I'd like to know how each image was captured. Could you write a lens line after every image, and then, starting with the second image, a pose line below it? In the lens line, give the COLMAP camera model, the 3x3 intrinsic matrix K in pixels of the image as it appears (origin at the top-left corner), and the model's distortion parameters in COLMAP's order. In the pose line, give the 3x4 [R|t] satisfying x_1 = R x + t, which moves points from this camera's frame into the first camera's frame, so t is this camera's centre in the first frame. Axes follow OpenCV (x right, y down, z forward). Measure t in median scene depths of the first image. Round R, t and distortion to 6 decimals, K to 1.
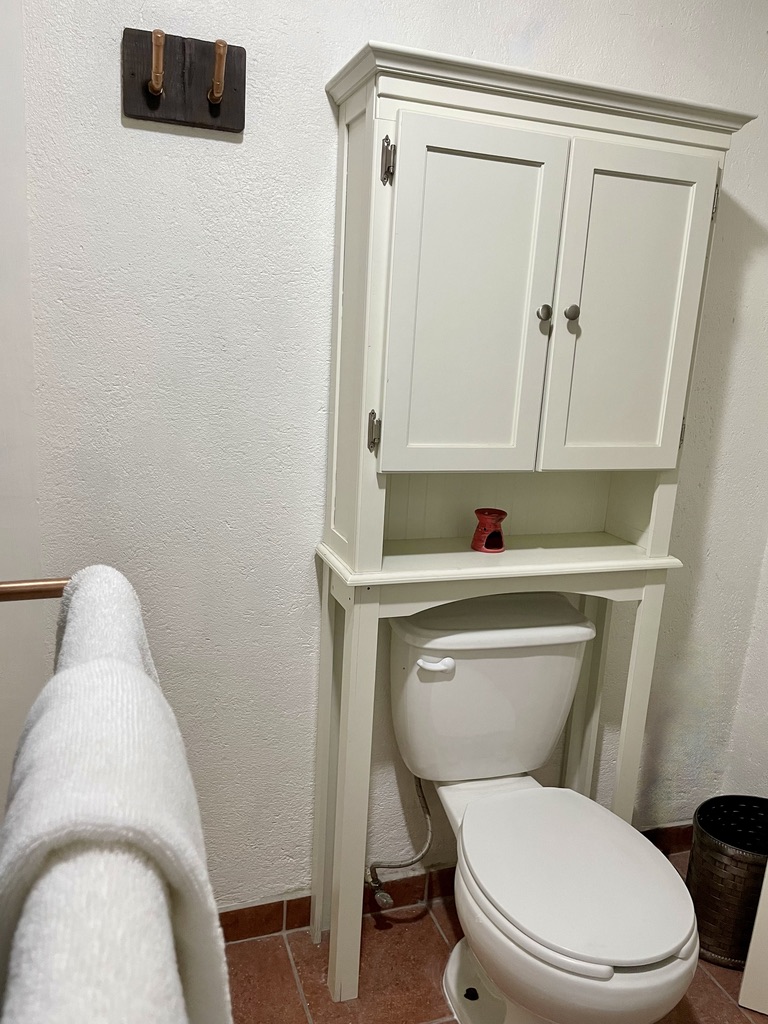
lens RADIAL K [[790.2, 0, 382.9], [0, 790.2, 513.7], [0, 0, 1]] dist [0.072718, -0.029262]
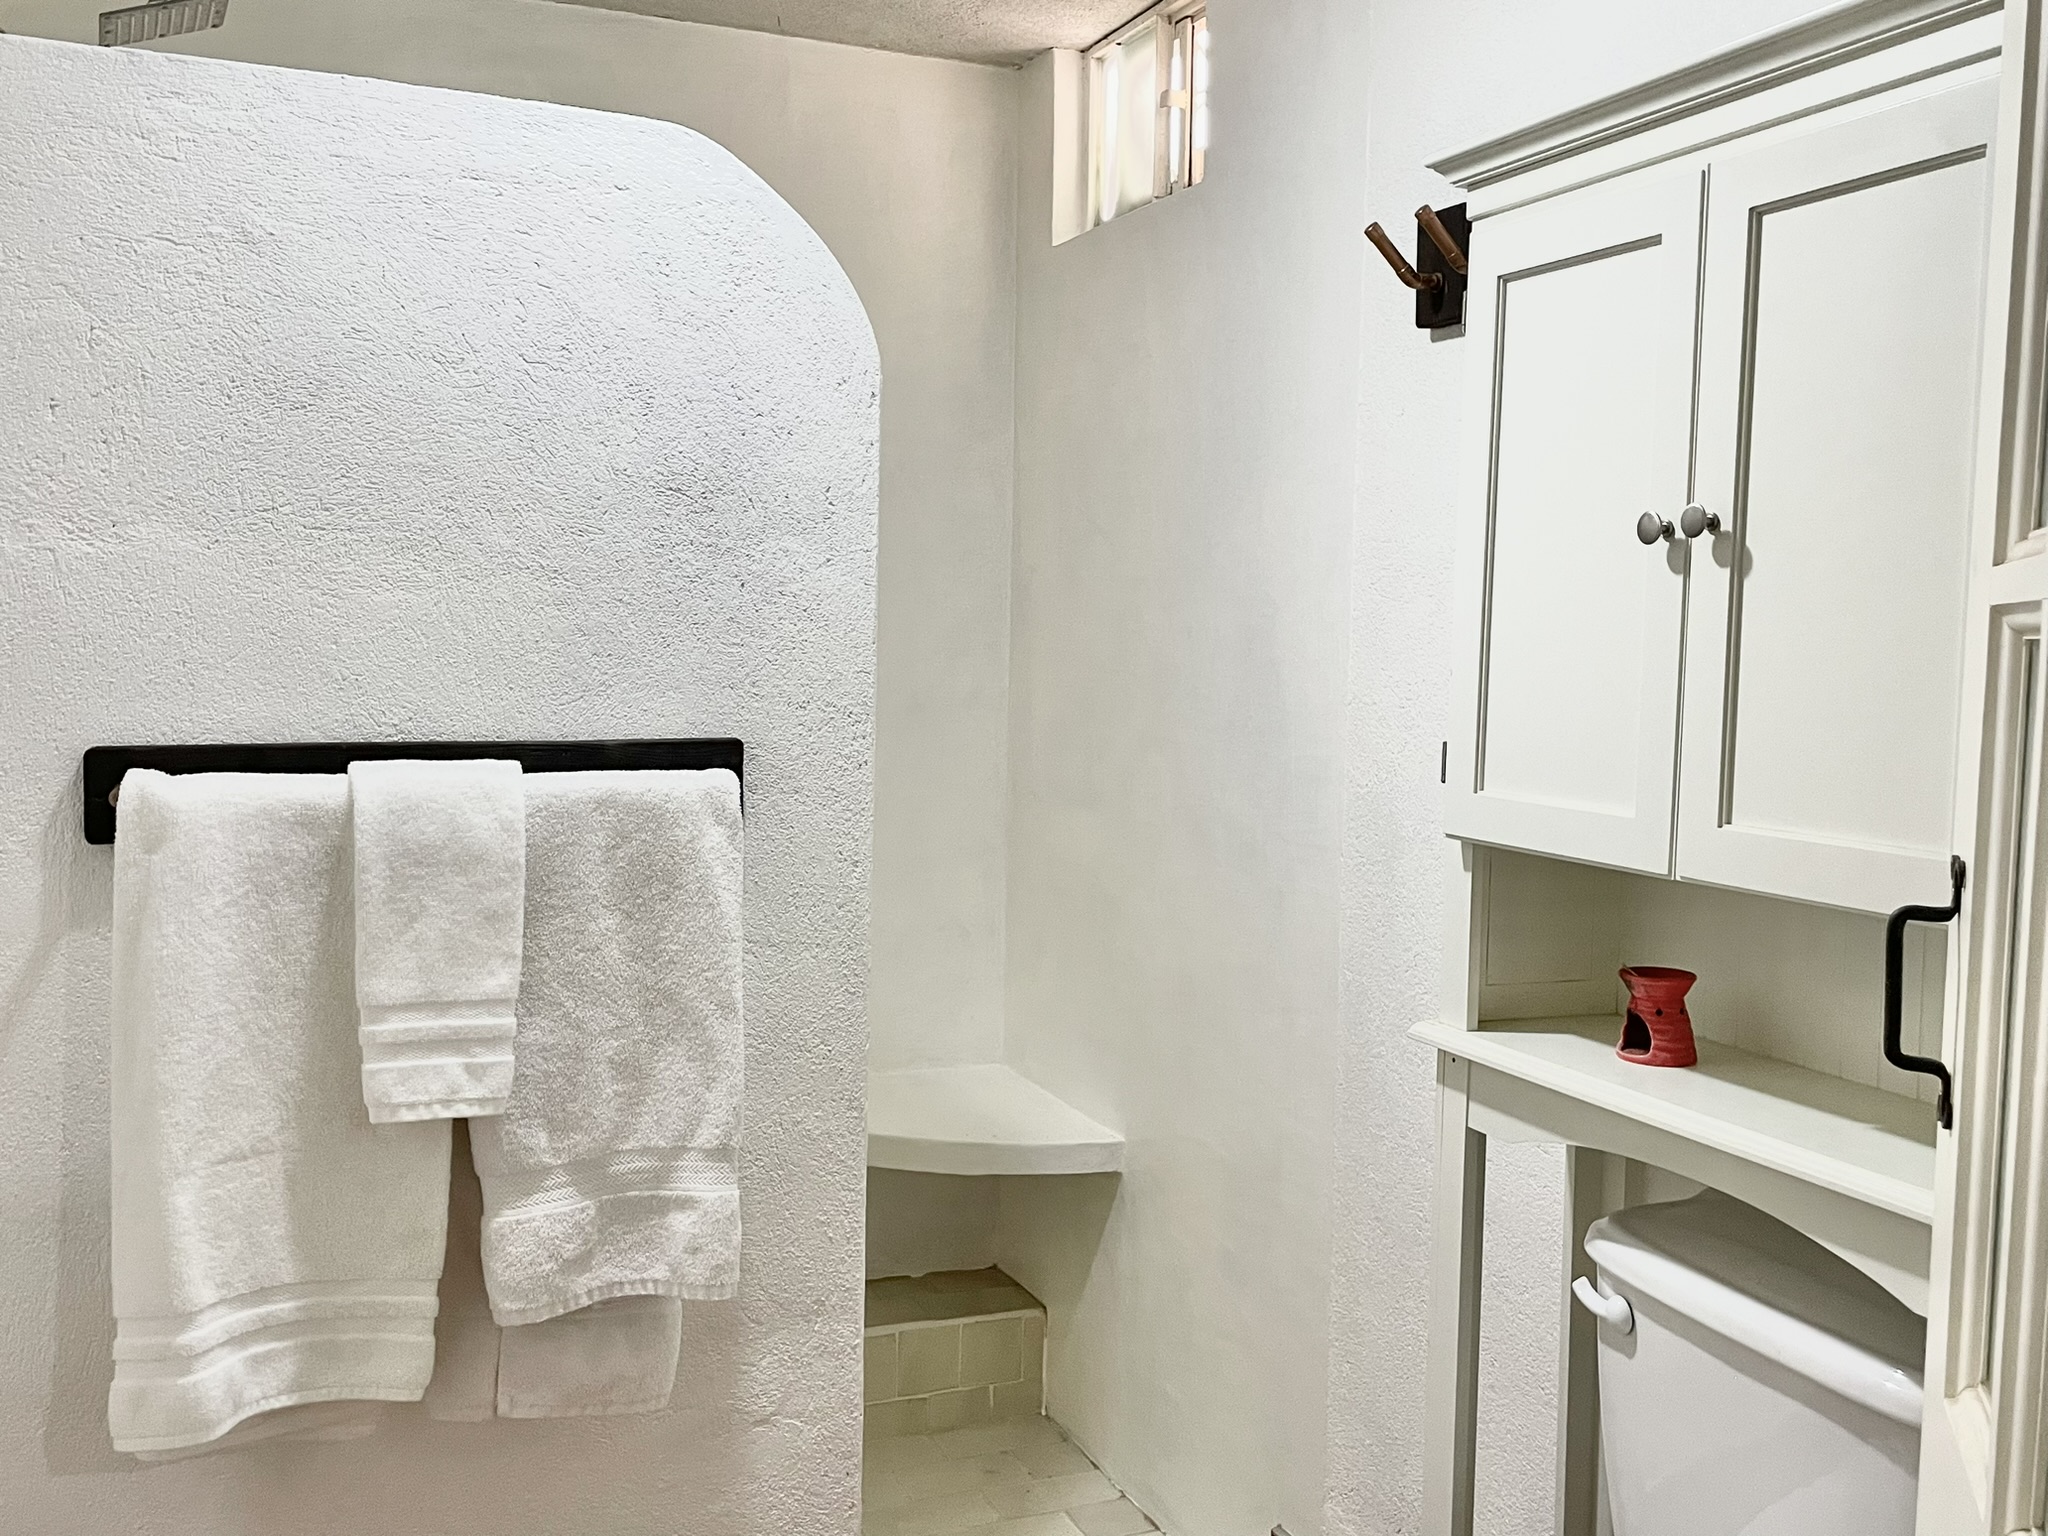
lens RADIAL K [[1916.3, 0, 1023.9], [0, 1916.3, 765.3], [0, 0, 1]] dist [0.012157, 0.000000]
pose [[0.054101, 0.015573, -0.998414, 1.243858], [-0.253444, 0.967349, 0.001355, -0.025371], [0.965836, 0.252969, 0.056281, 0.589111]]
